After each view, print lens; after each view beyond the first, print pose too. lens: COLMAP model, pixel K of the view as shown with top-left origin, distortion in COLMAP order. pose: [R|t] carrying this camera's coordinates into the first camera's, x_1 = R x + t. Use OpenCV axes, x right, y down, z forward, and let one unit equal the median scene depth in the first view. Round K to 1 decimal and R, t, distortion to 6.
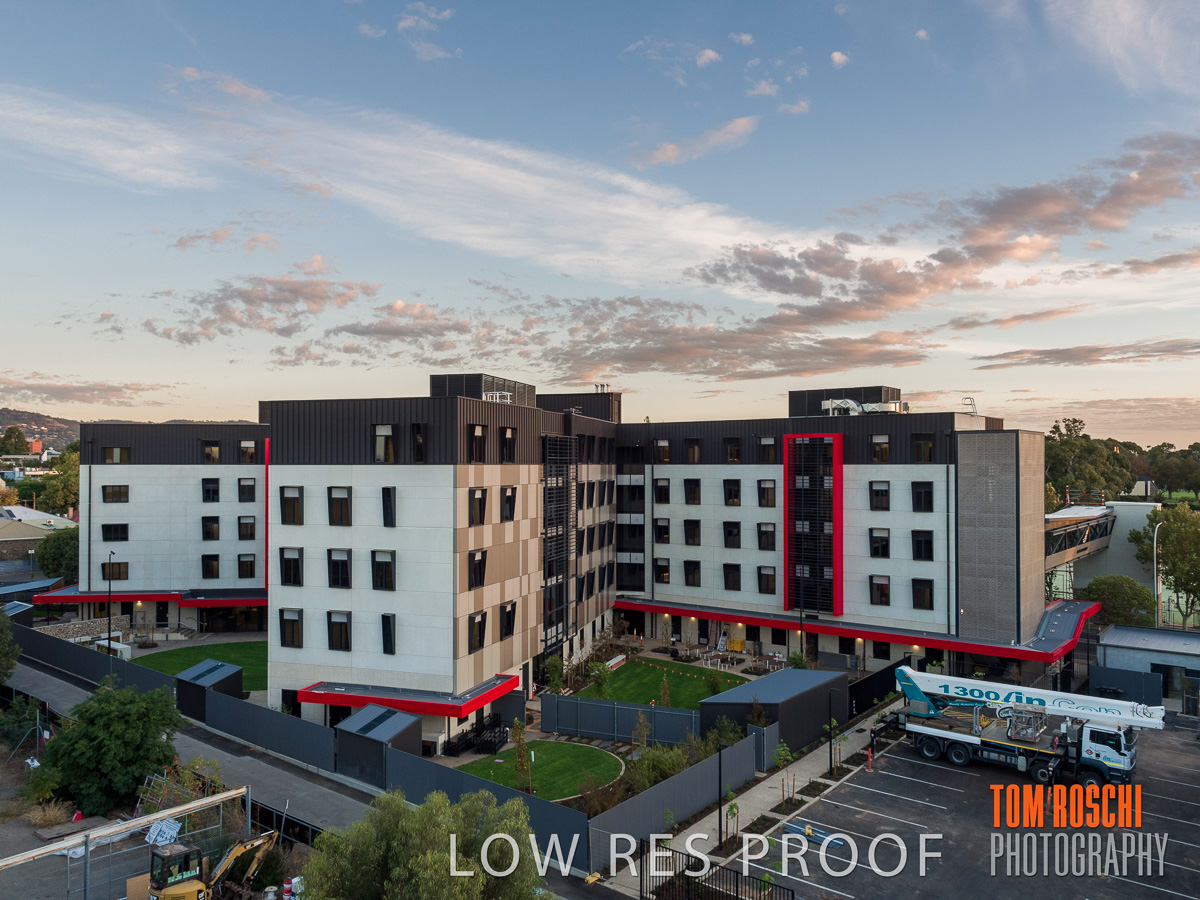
lens RADIAL K [[968.8, 0, 600.8], [0, 968.8, 468.1], [0, 0, 1]] dist [0.003759, 0.003631]
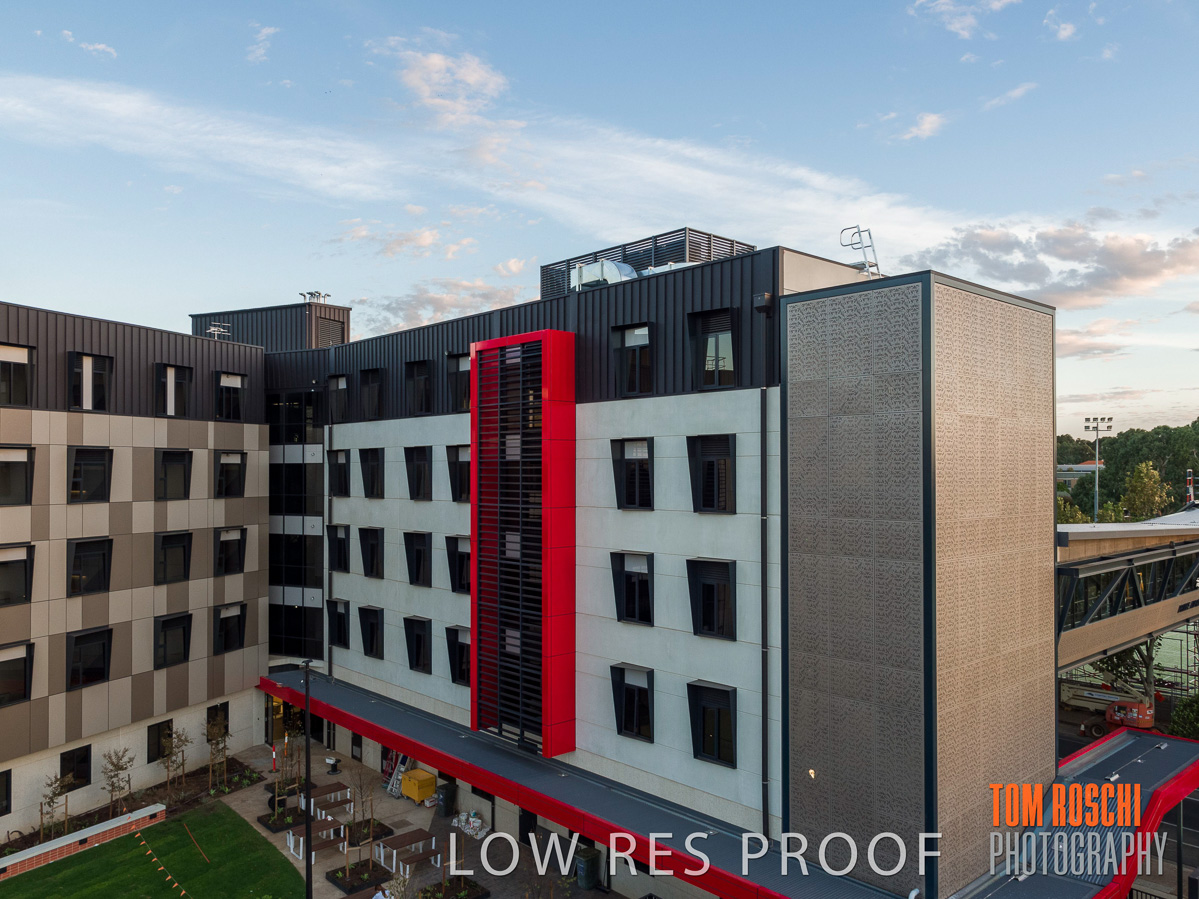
lens RADIAL K [[968.0, 0, 600.3], [0, 968.0, 467.6], [0, 0, 1]] dist [0.003759, 0.003631]
pose [[0.986149, -0.005179, -0.165779, 0.403846], [0.005178, 0.999986, -0.000442, 0.030943], [0.165779, -0.000422, 0.986163, 0.698302]]
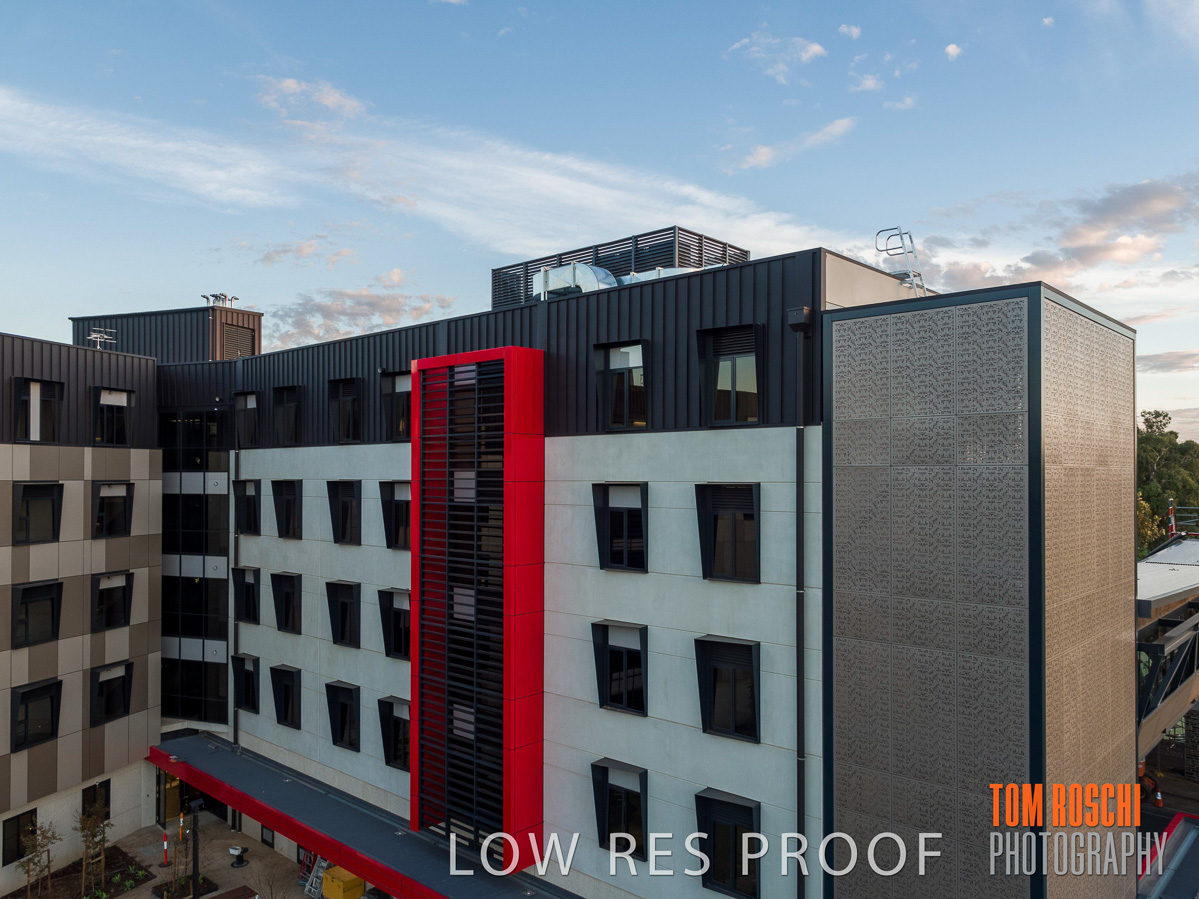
lens RADIAL K [[939.4, 0, 604.8], [0, 939.4, 470.4], [0, 0, 1]] dist [0.007184, 0.001408]
pose [[0.997597, -0.002566, -0.069238, 0.359368], [0.002434, 0.999995, -0.001996, 0.011850], [0.069242, 0.001823, 0.997598, 0.799309]]
